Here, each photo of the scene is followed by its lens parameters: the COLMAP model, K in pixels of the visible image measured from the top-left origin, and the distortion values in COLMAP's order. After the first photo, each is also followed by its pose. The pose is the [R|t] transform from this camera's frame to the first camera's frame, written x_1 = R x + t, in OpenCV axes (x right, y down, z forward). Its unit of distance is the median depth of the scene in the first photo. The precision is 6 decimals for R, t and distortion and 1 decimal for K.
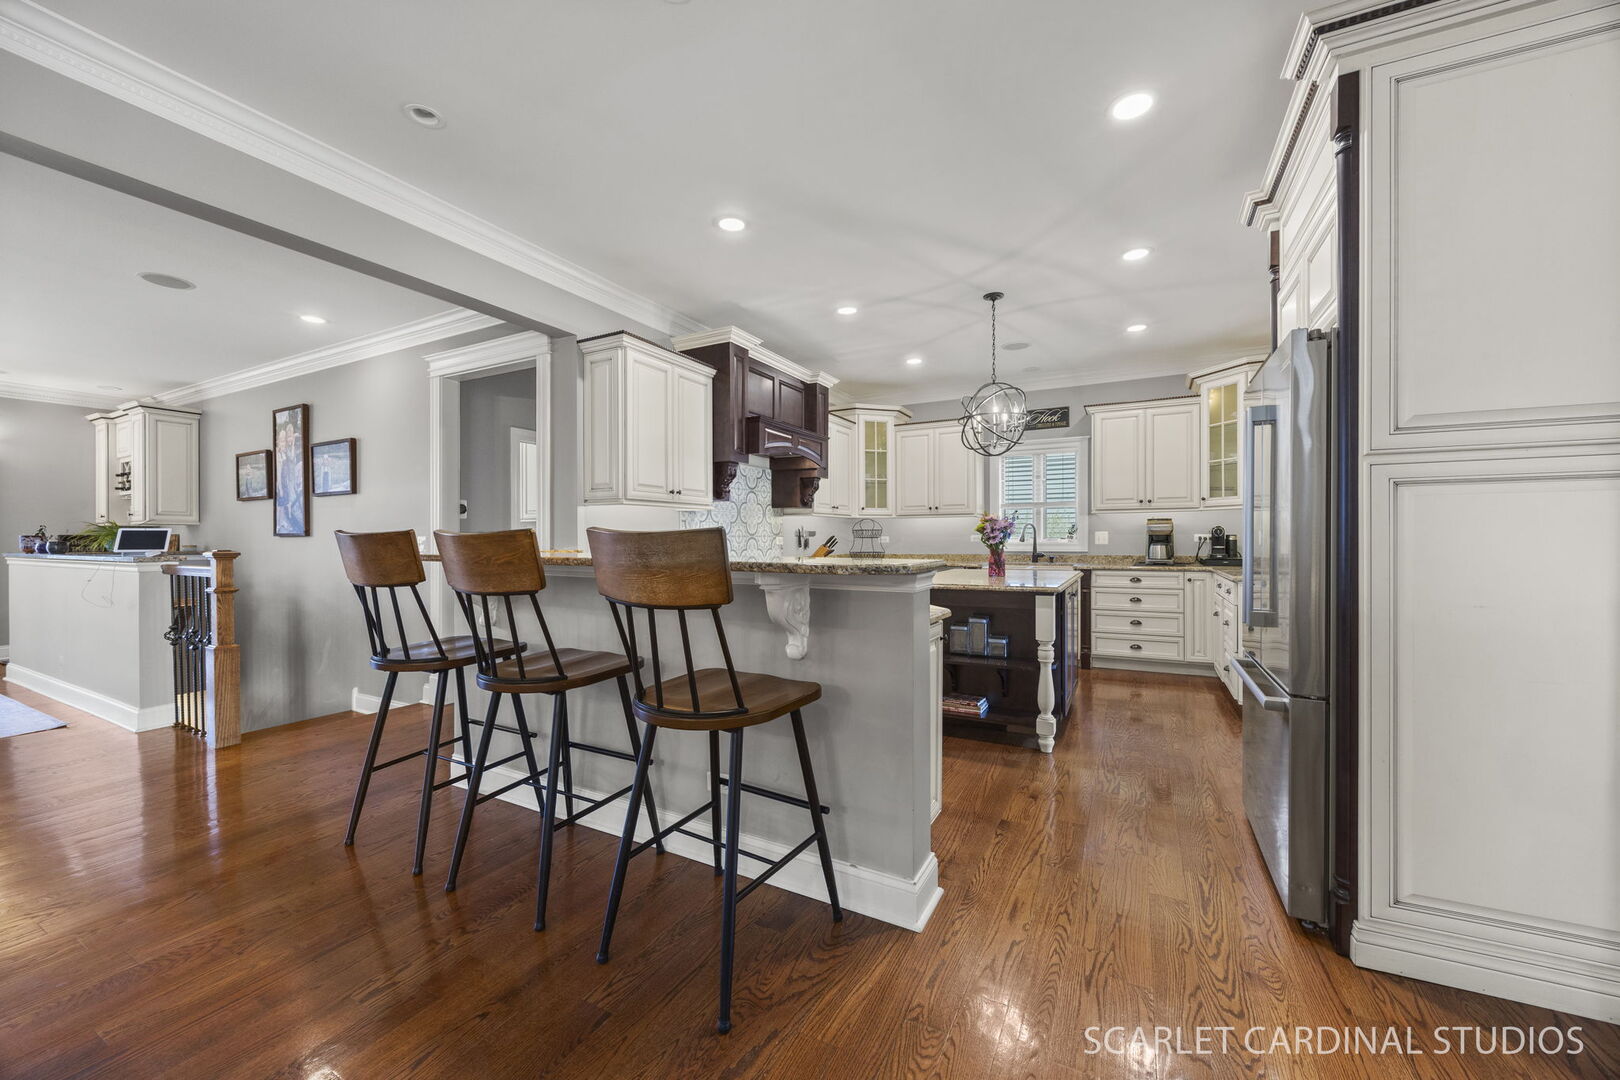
lens RADIAL K [[619.2, 0, 809.5], [0, 619.2, 538.9], [0, 0, 1]] dist [-0.002209, 0.000141]
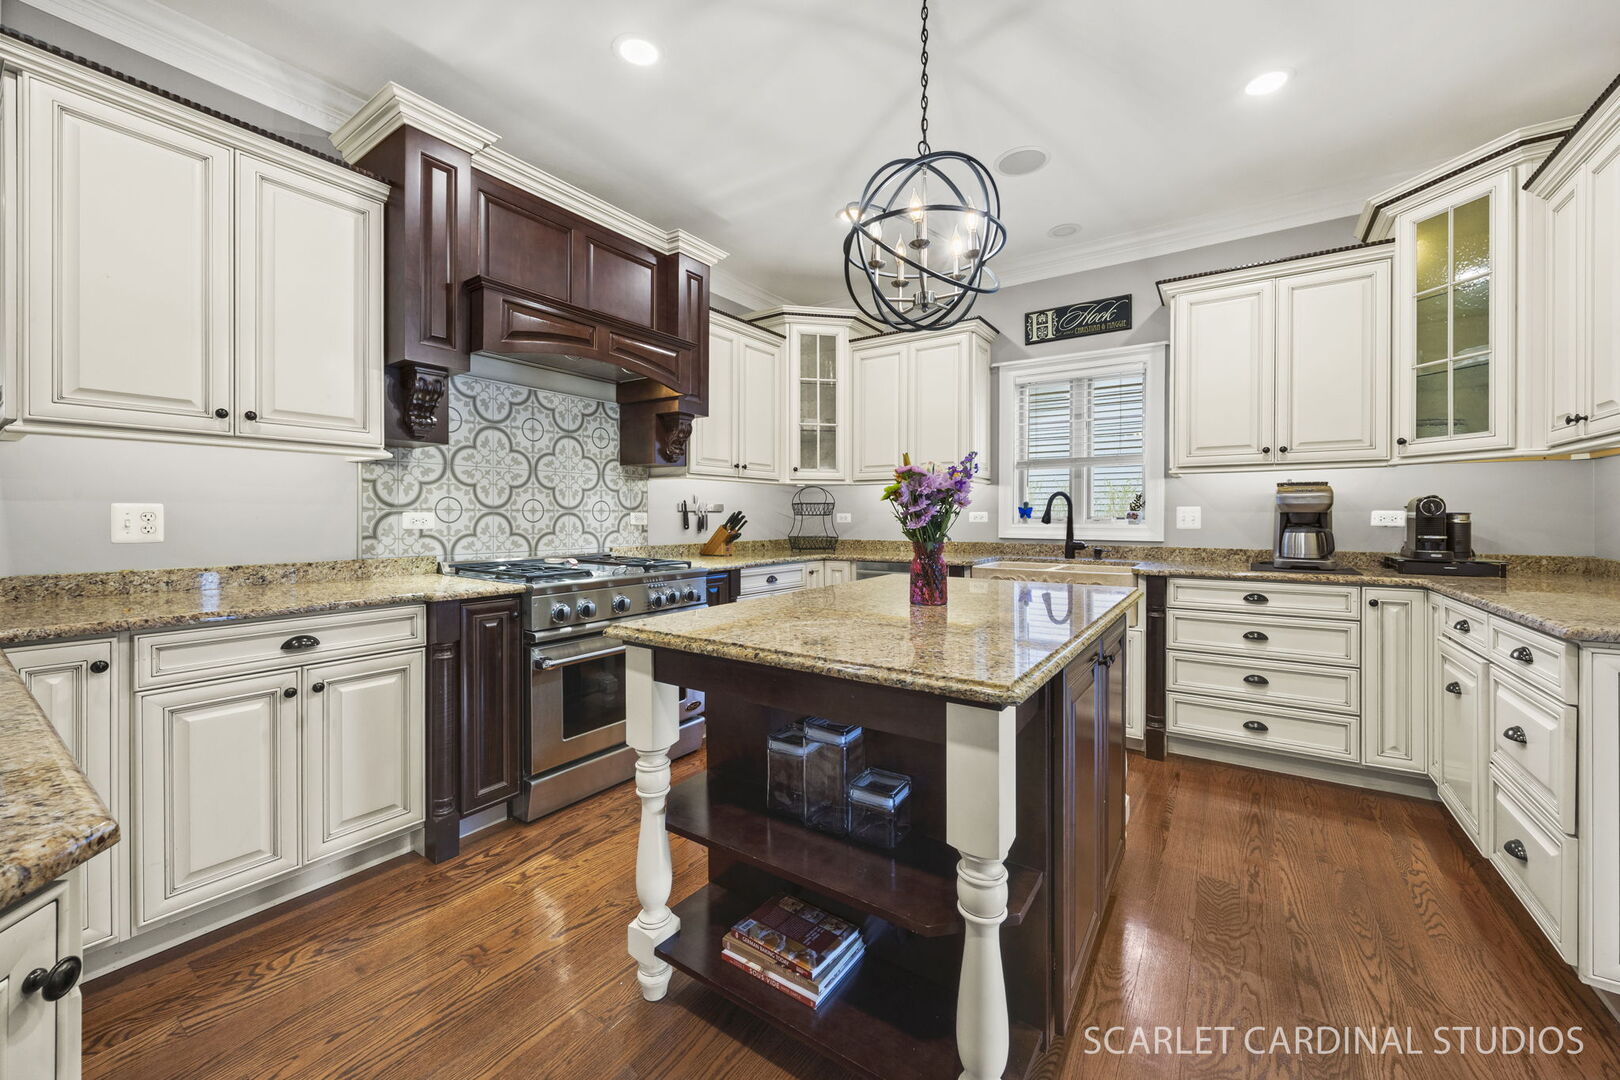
lens RADIAL K [[619.2, 0, 809.4], [0, 619.2, 515.8], [0, 0, 1]] dist [-0.002209, 0.000141]
pose [[0.993292, 0.006504, -0.115449, 0.205176], [-0.006503, 0.999979, 0.000384, -0.001288], [0.115449, 0.000369, 0.993313, 0.423121]]
